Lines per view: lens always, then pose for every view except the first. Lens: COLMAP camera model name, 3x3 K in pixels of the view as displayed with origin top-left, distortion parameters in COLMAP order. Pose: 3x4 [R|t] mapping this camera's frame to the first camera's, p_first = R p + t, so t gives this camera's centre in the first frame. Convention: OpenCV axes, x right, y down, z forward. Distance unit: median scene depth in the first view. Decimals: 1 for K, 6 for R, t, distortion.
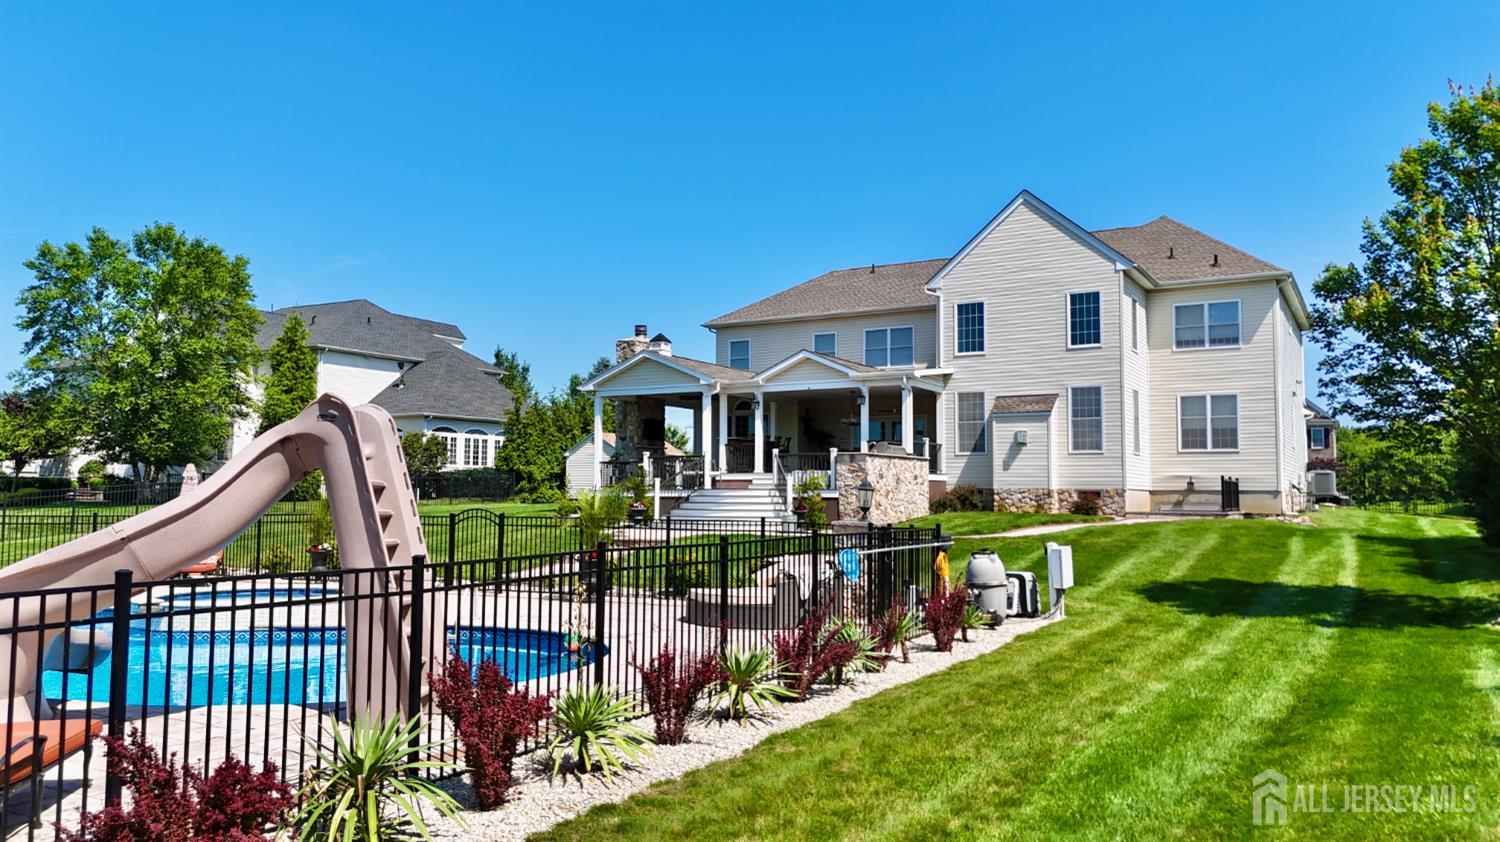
lens RADIAL K [[1106.9, 0, 753.2], [0, 1106.9, 418.1], [0, 0, 1]] dist [0.064075, -0.057368]
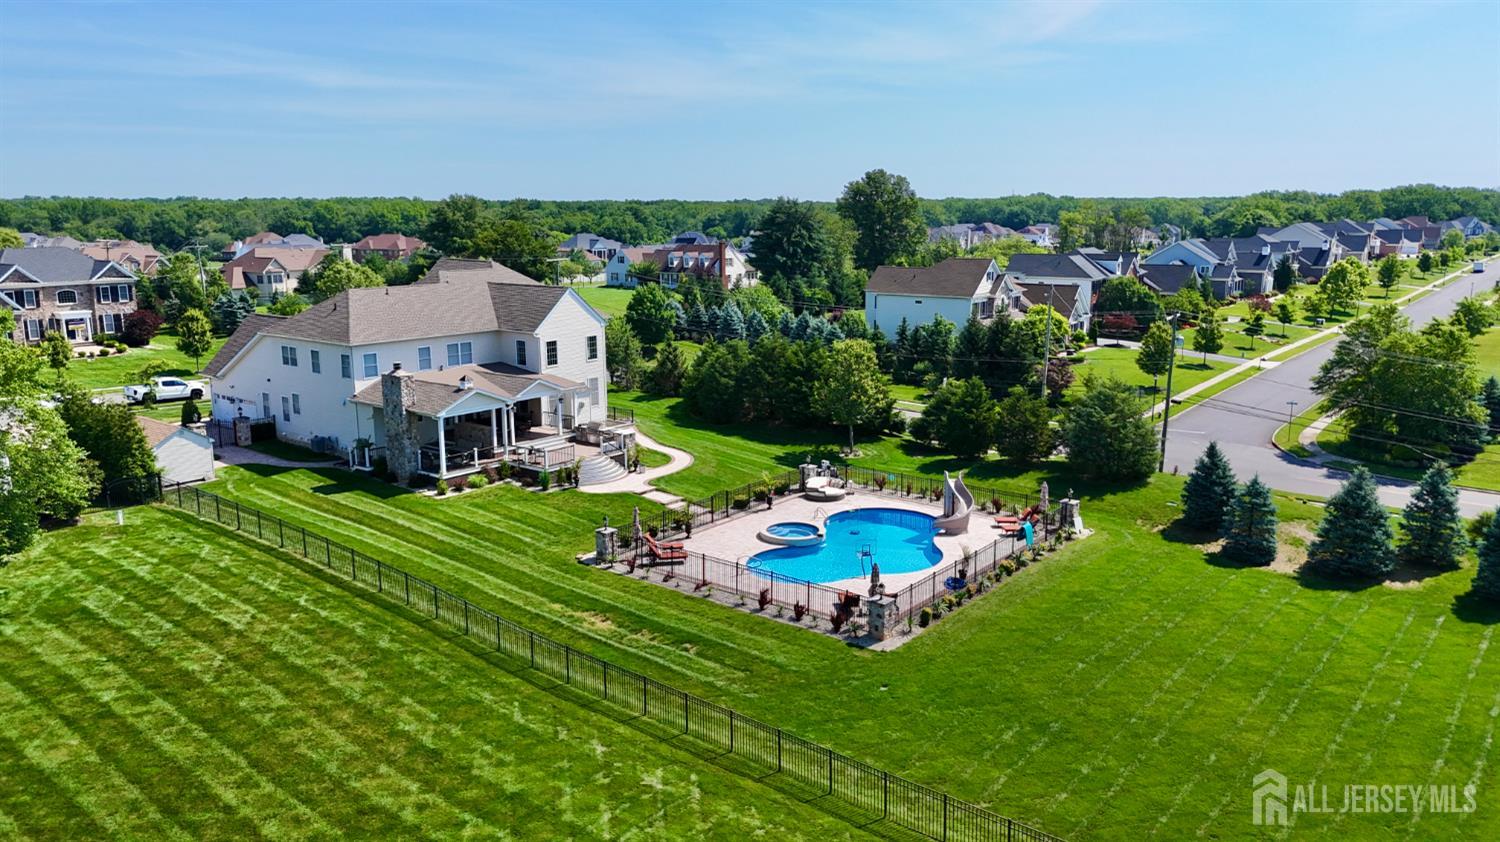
lens RADIAL K [[1106.9, 0, 754.0], [0, 1106.9, 430.7], [0, 0, 1]] dist [0.064075, -0.057368]
pose [[0.146063, -0.201591, 0.968518, -1.767297], [-0.067450, 0.974710, 0.213052, -0.405428], [-0.986973, -0.096446, 0.128772, 0.360118]]
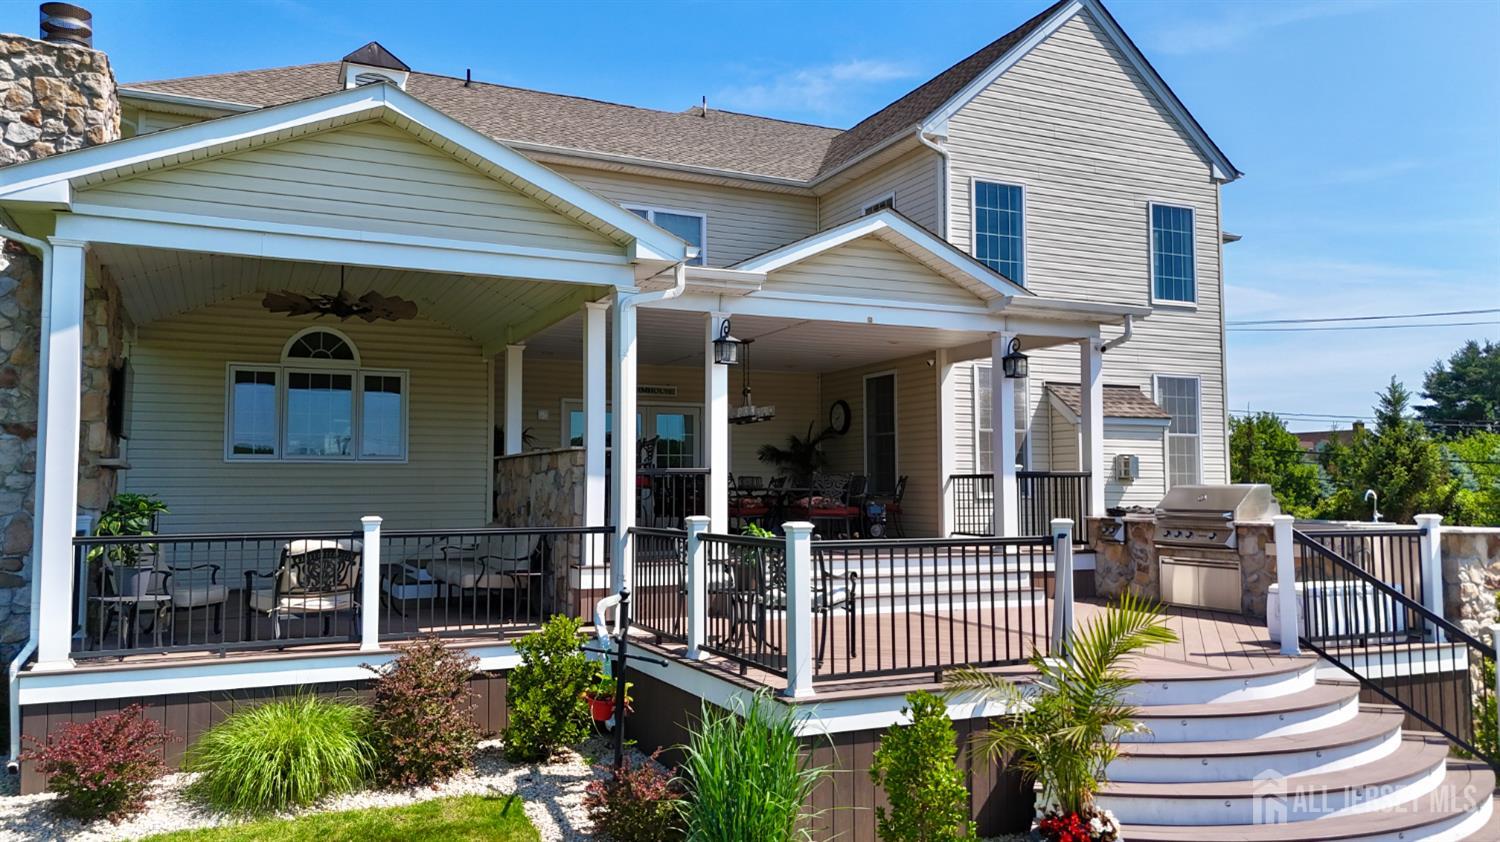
lens RADIAL K [[1106.9, 0, 749.2], [0, 1106.9, 423.0], [0, 0, 1]] dist [0.064075, -0.057368]
pose [[0.580675, 0.044408, 0.812923, -0.258248], [-0.053618, 0.998429, -0.016243, 0.013996], [-0.812368, -0.034155, 0.582144, 0.810347]]
